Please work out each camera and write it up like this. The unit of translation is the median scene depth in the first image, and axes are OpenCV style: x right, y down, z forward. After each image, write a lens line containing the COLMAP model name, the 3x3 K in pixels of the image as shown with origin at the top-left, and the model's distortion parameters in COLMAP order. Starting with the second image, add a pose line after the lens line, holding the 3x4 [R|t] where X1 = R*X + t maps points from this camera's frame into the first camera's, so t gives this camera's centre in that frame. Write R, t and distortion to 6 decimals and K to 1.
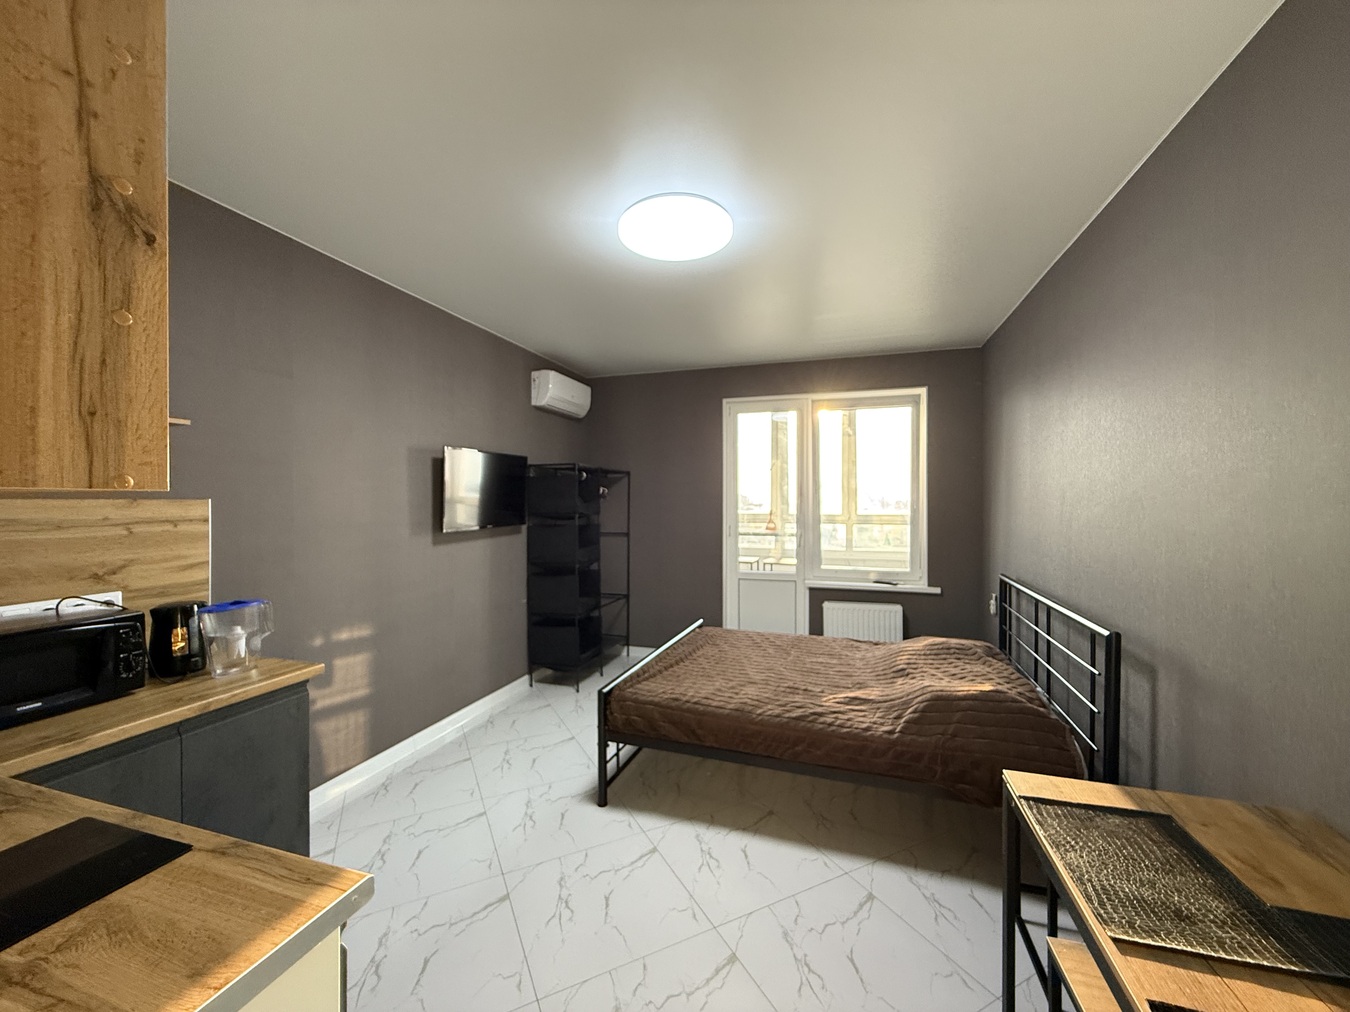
lens RADIAL K [[539.6, 0, 674.5], [0, 539.6, 503.7], [0, 0, 1]] dist [-0.001845, -0.000689]
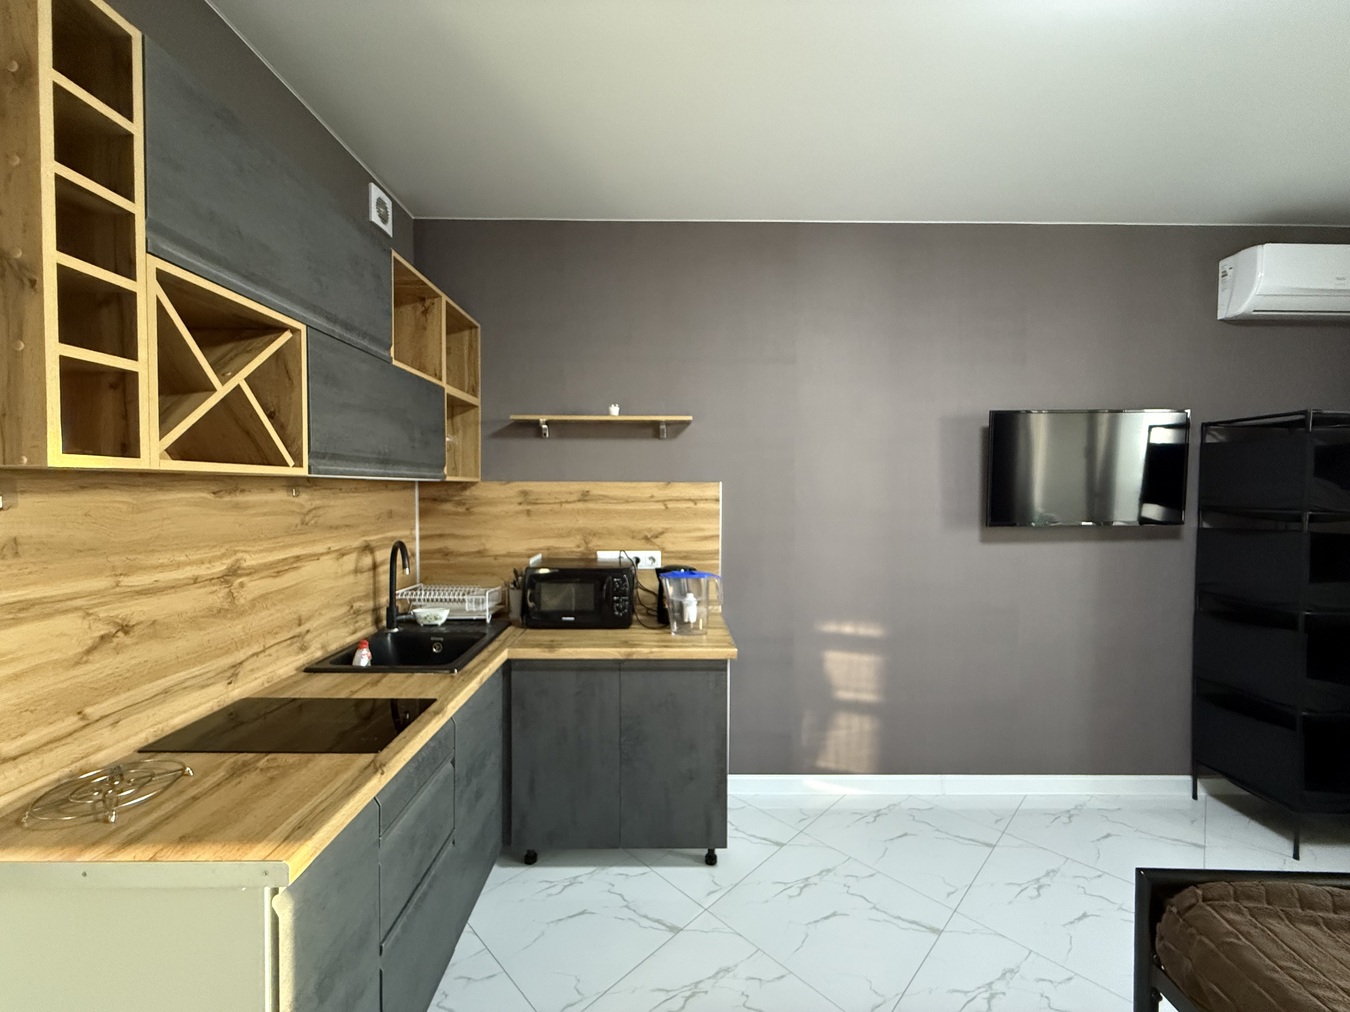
lens RADIAL K [[539.6, 0, 671.1], [0, 539.6, 503.7], [0, 0, 1]] dist [-0.001845, -0.000689]
pose [[0.310357, 0.031406, -0.950101, 0.218060], [-0.009148, 0.999507, 0.030051, 0.004017], [0.950576, -0.000635, 0.310491, 0.541365]]
